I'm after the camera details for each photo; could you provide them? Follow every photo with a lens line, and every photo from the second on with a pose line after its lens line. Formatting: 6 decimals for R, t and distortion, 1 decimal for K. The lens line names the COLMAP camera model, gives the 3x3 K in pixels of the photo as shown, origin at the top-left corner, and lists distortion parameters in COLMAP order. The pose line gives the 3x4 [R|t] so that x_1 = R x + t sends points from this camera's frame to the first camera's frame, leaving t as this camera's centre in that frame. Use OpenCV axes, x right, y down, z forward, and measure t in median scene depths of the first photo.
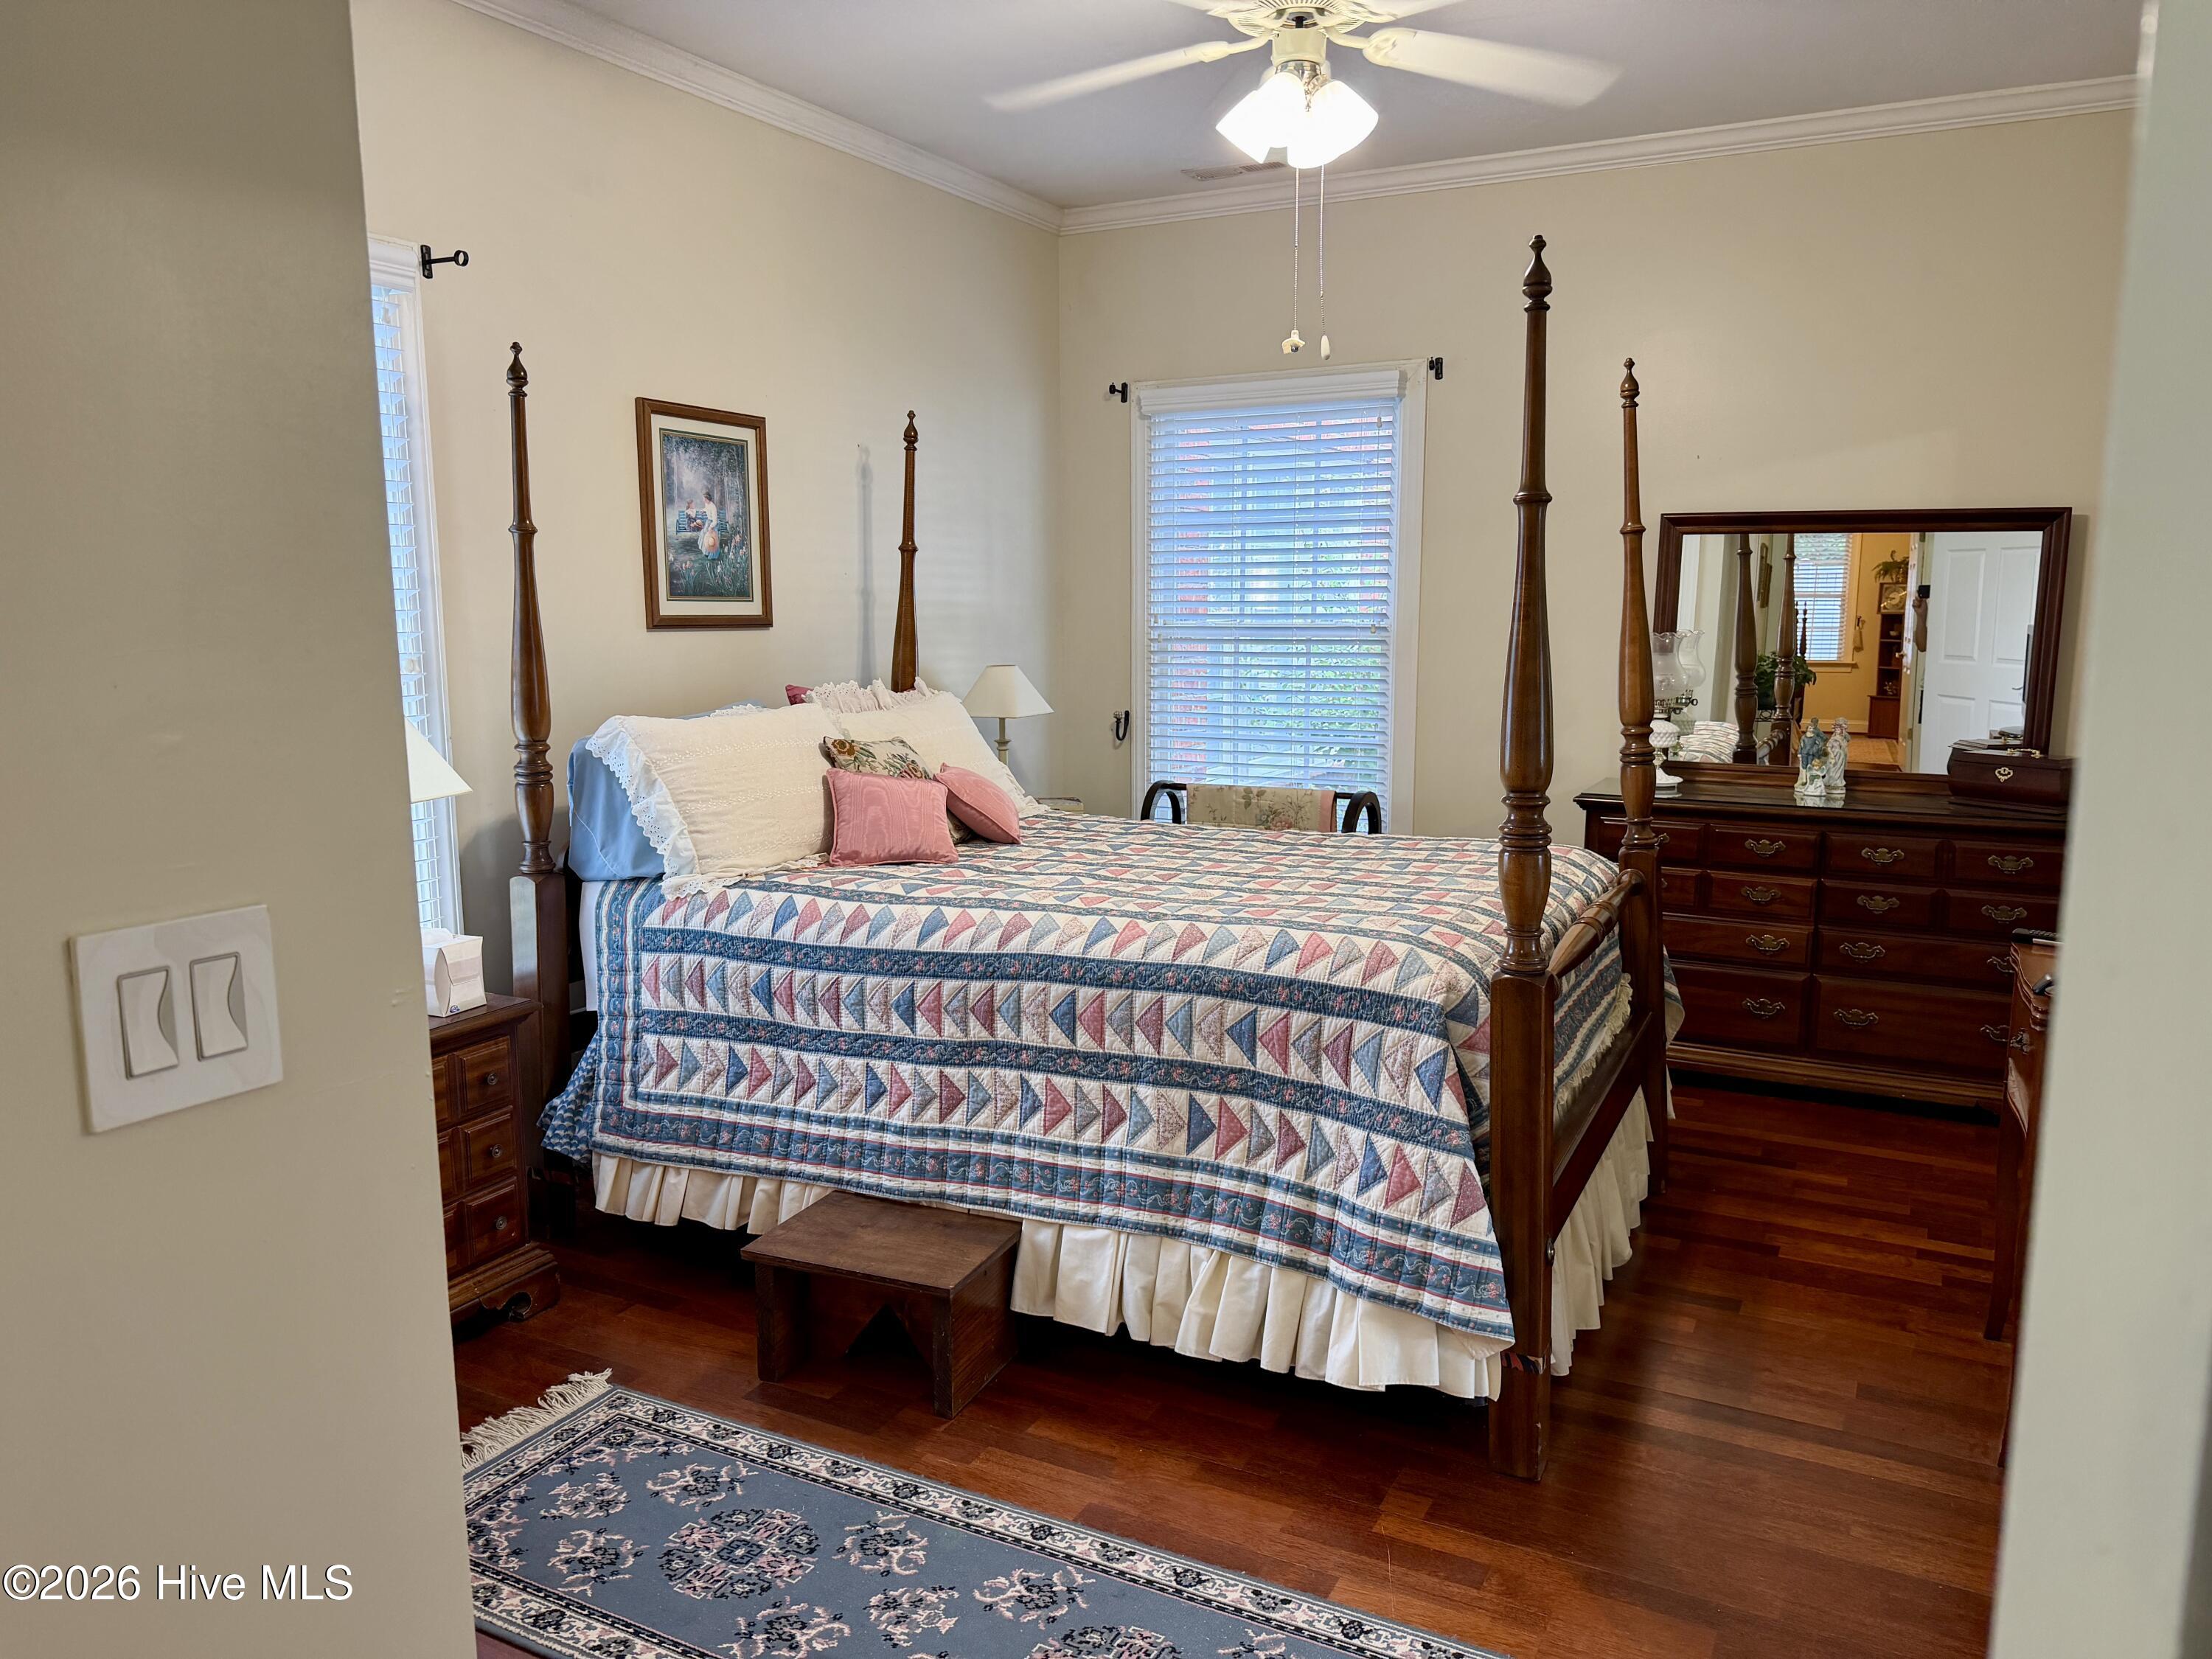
lens RADIAL K [[1574.9, 0, 1107.0], [0, 1574.9, 826.9], [0, 0, 1]] dist [0.206173, -0.407037]
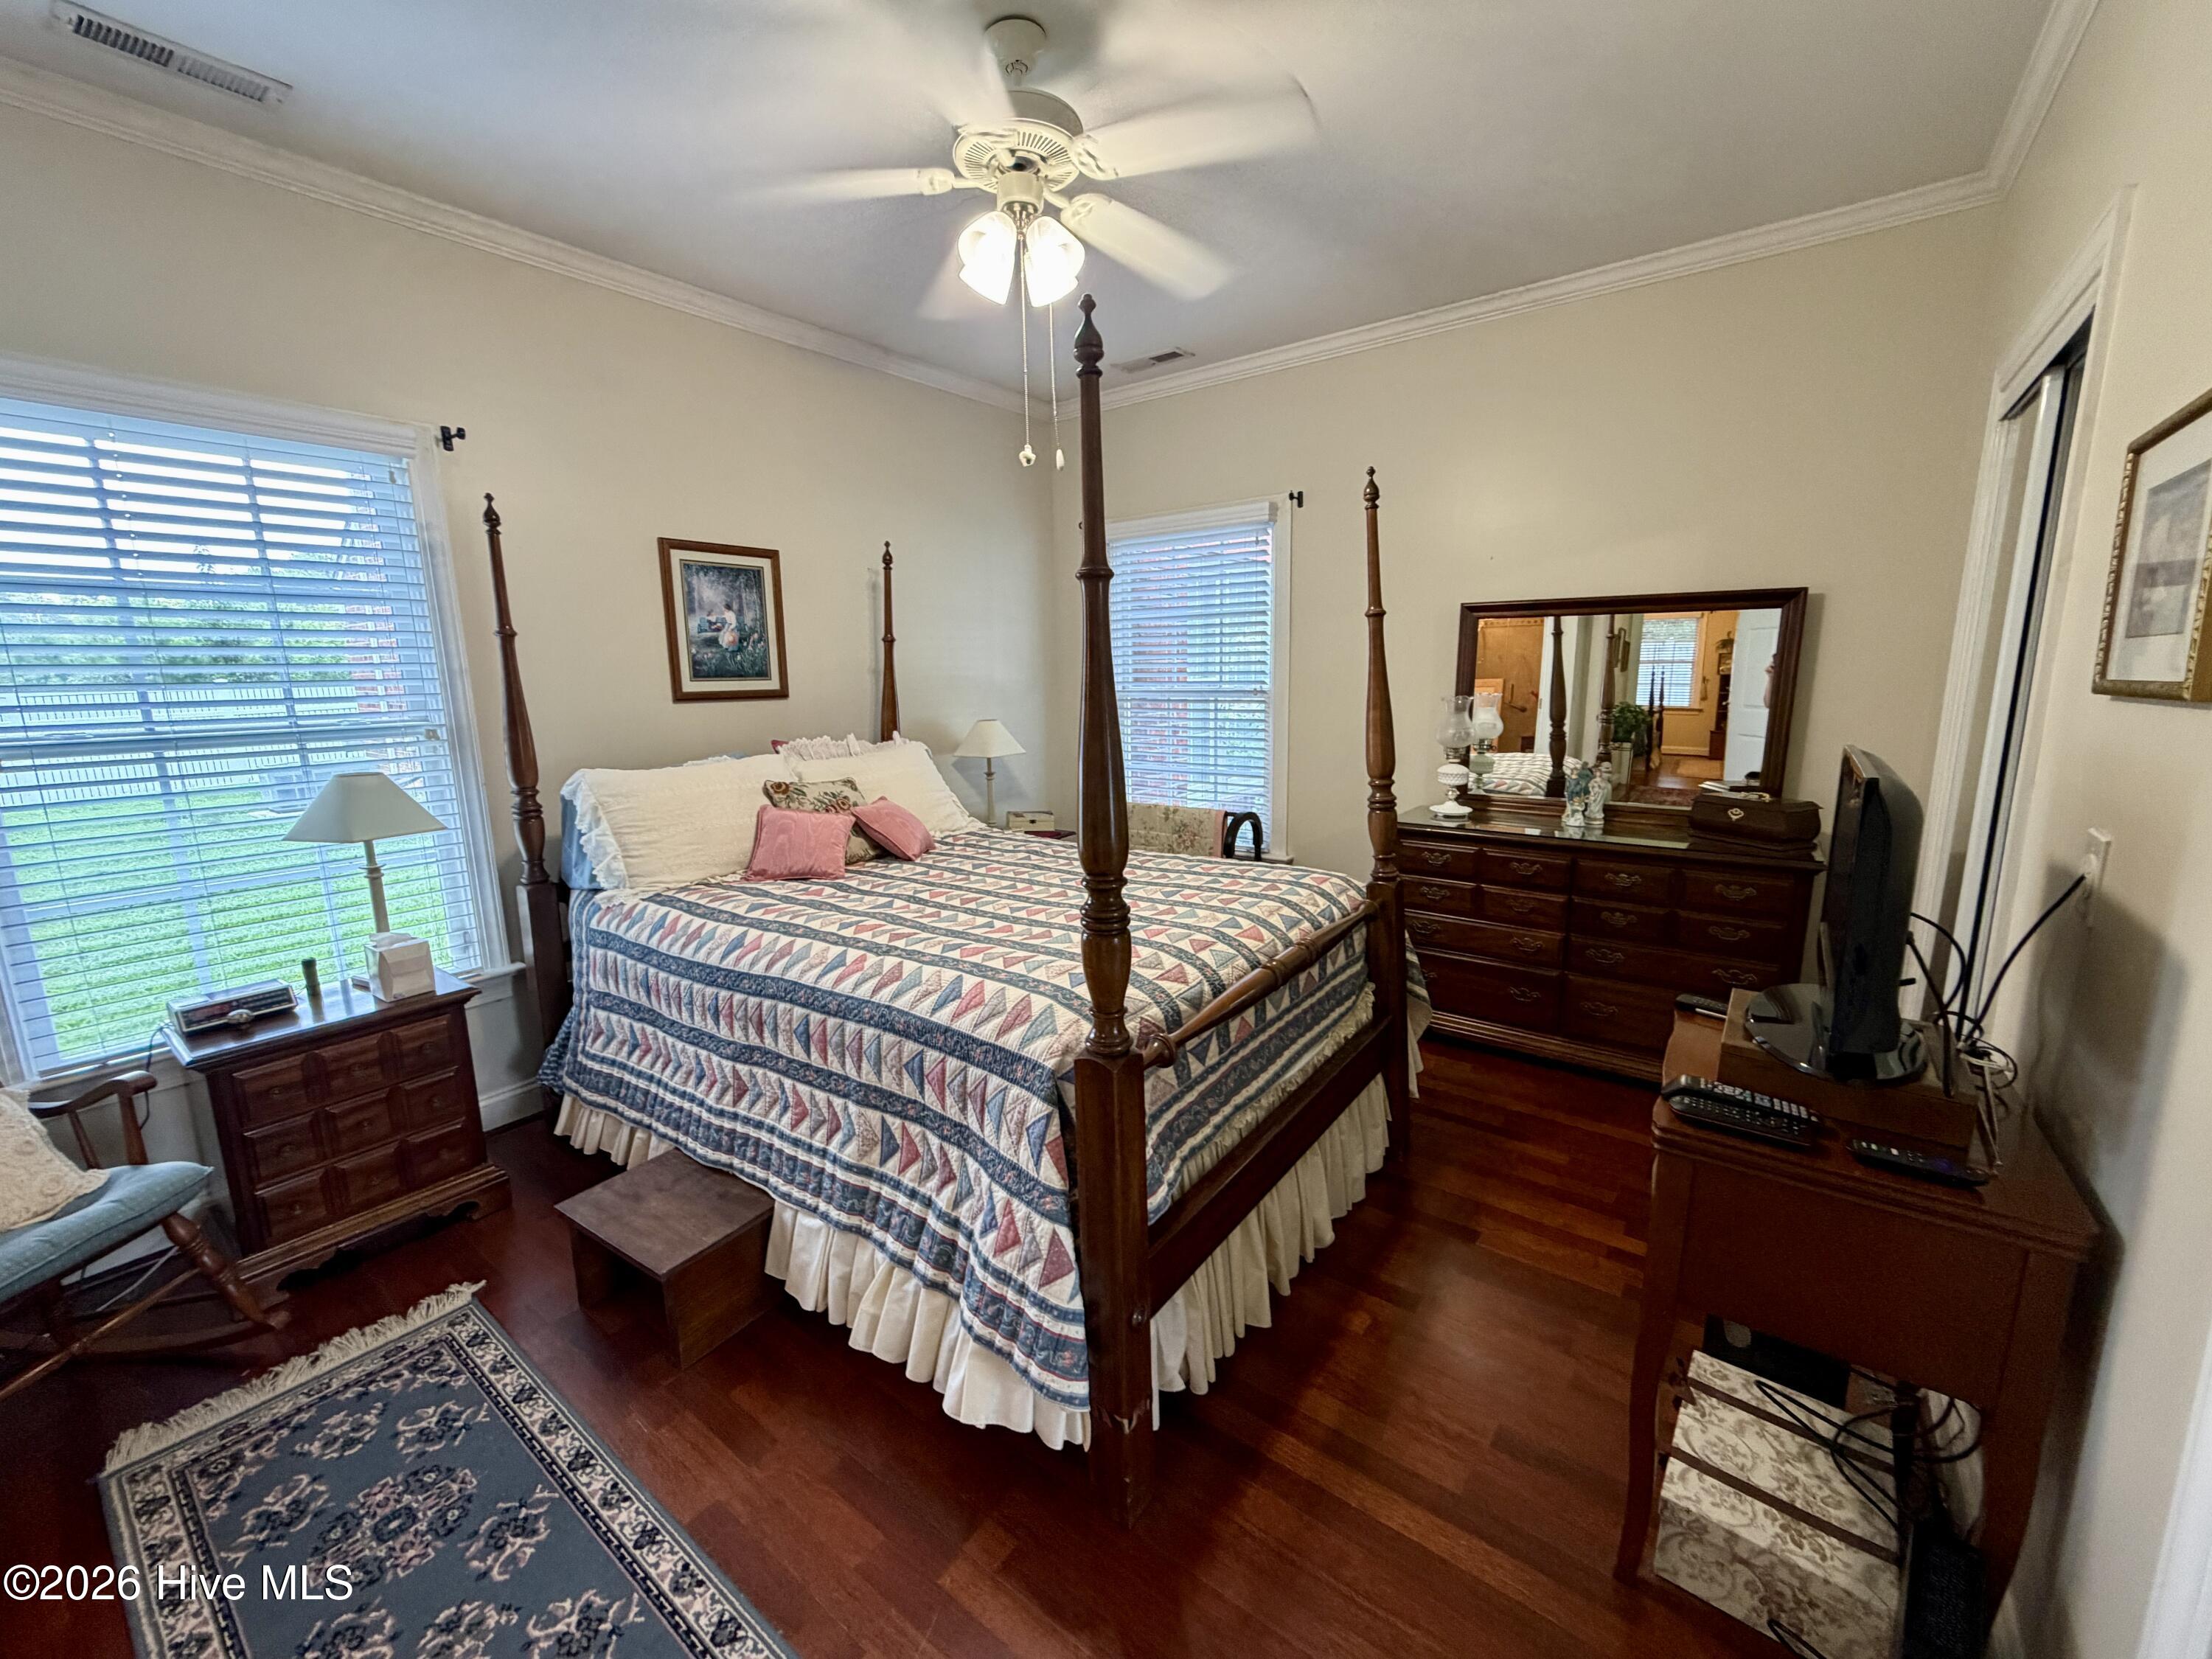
lens RADIAL K [[894.7, 0, 1099.5], [0, 894.7, 823.5], [0, 0, 1]] dist [0.006339, 0.000178]
pose [[0.984852, 0.014761, -0.172769, 0.300803], [-0.010029, 0.999551, 0.028230, -0.057620], [0.173108, -0.026069, 0.984558, 0.385149]]
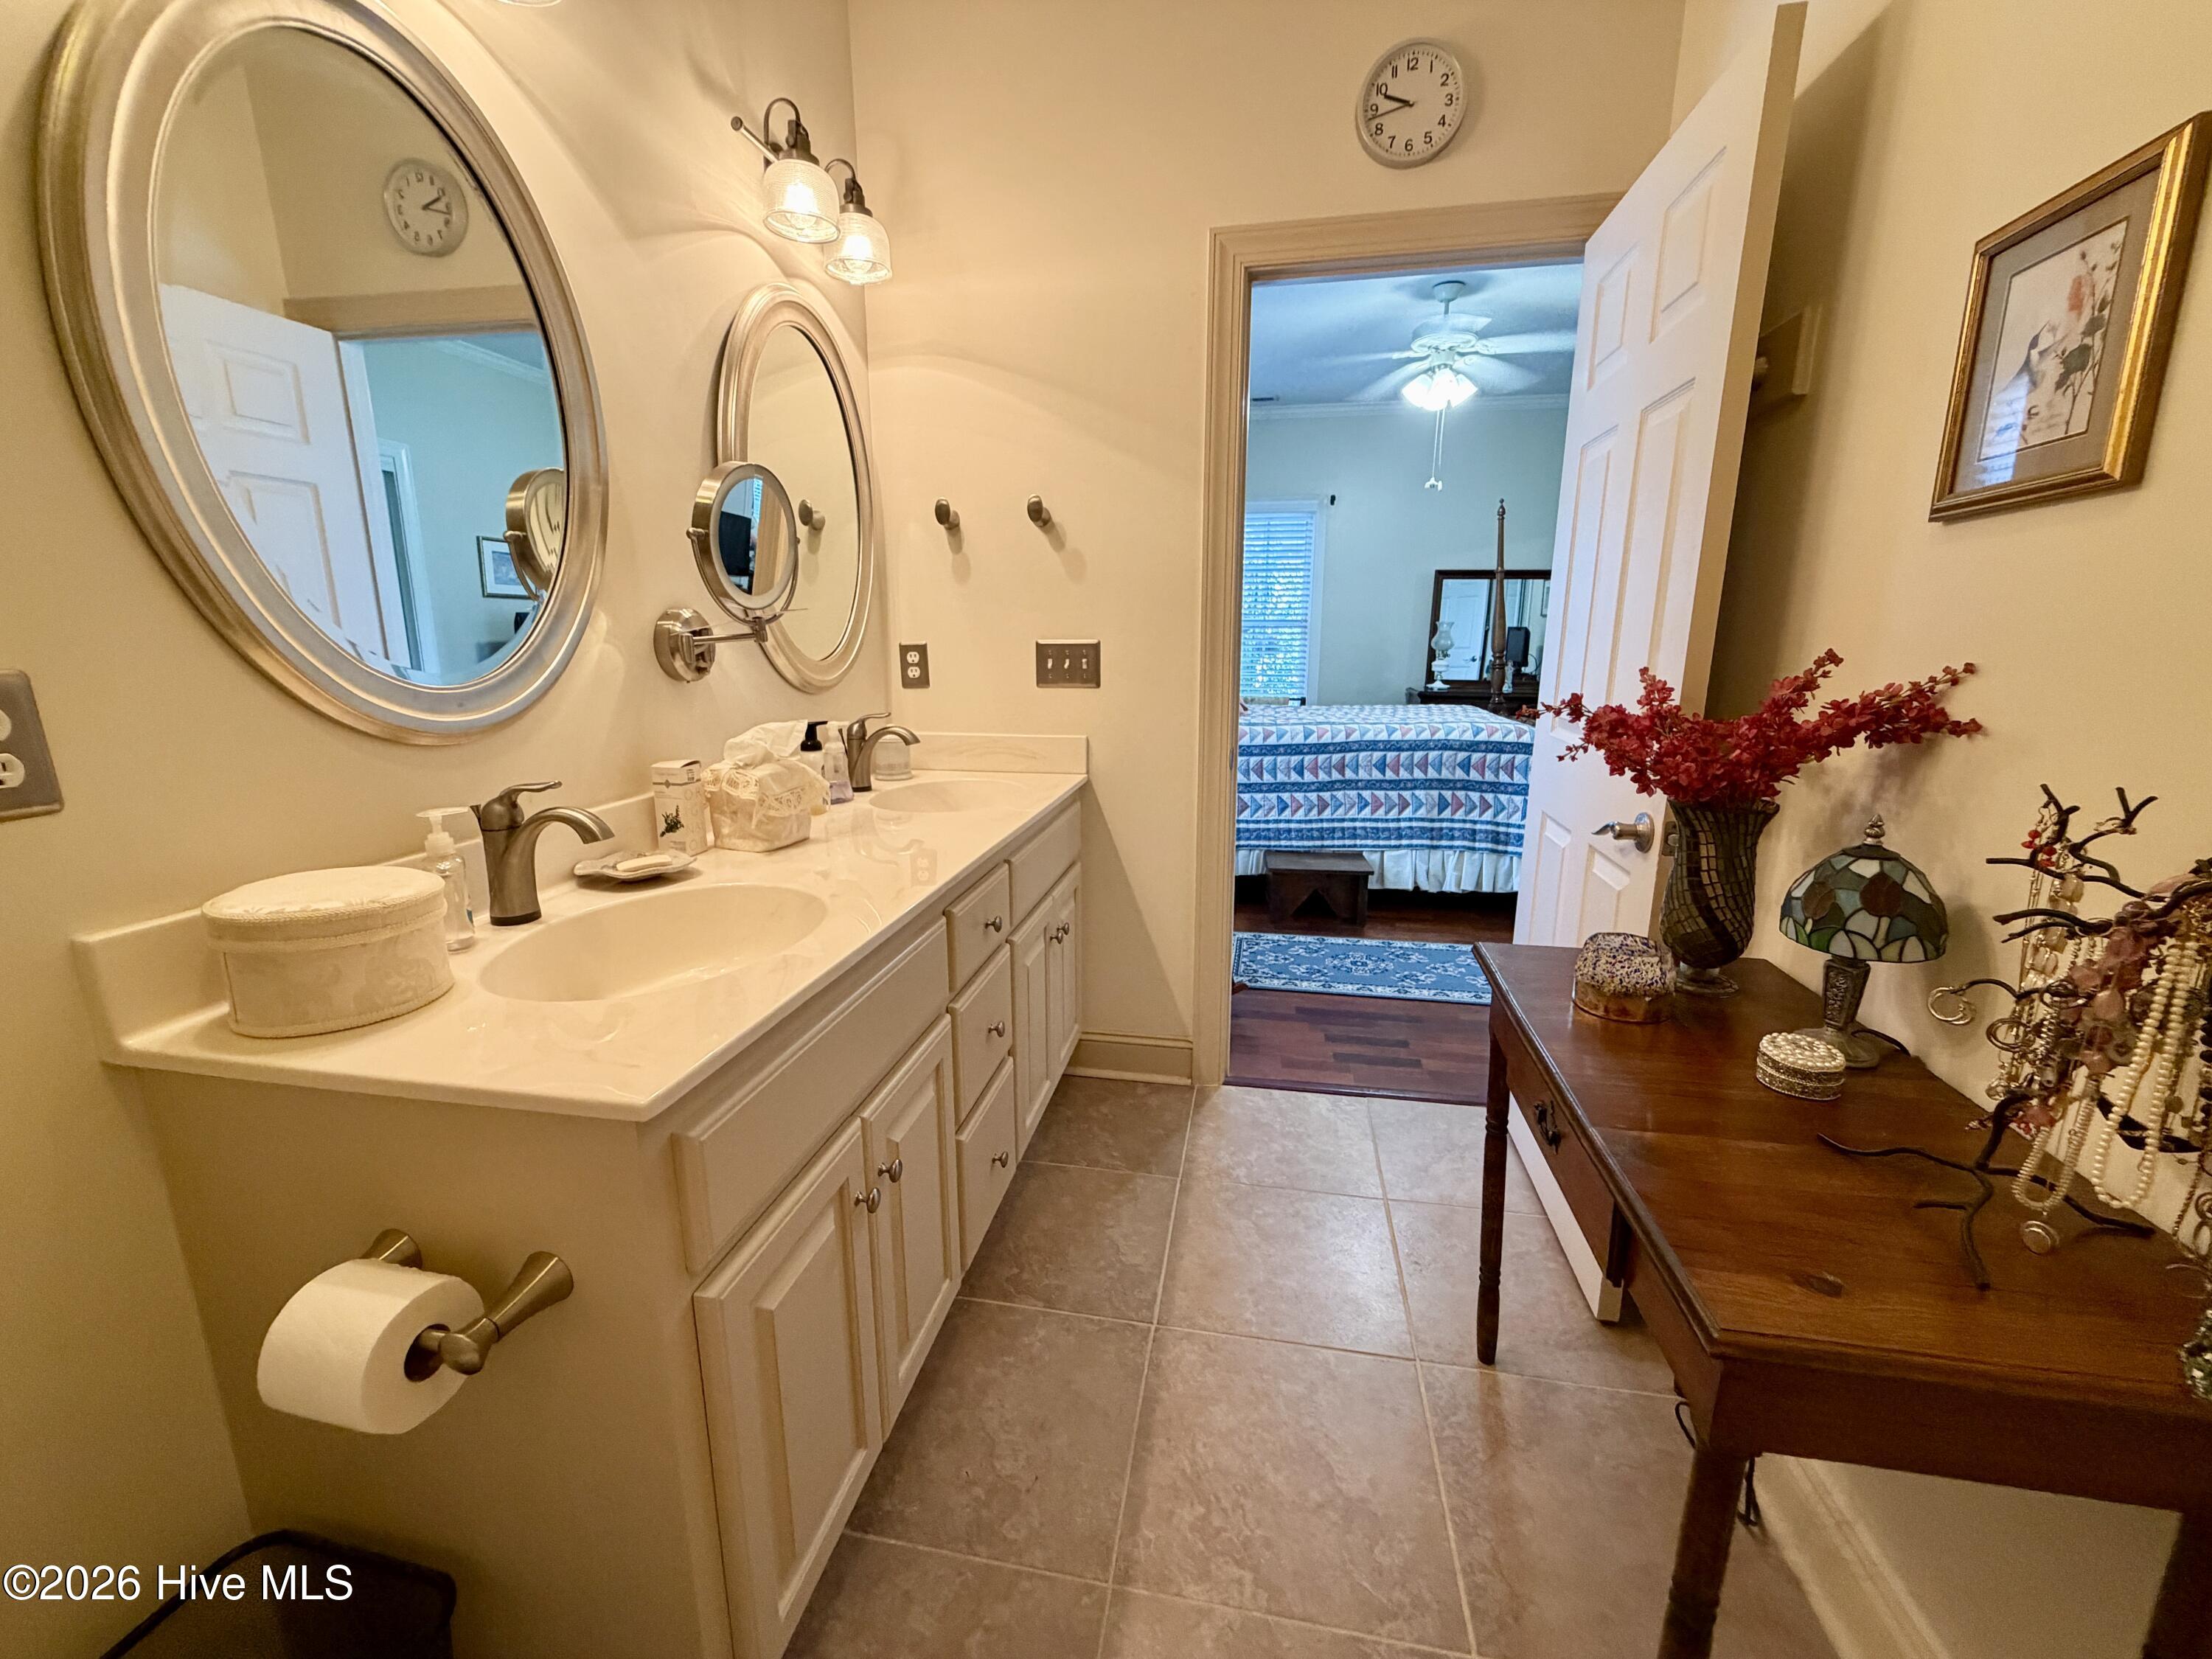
lens RADIAL K [[894.7, 0, 1099.5], [0, 894.7, 823.5], [0, 0, 1]] dist [0.006339, 0.000178]
pose [[0.956840, -0.059990, 0.284355, -0.814763], [0.041463, 0.996633, 0.070735, 0.093582], [-0.287641, -0.055892, 0.956106, -0.170646]]
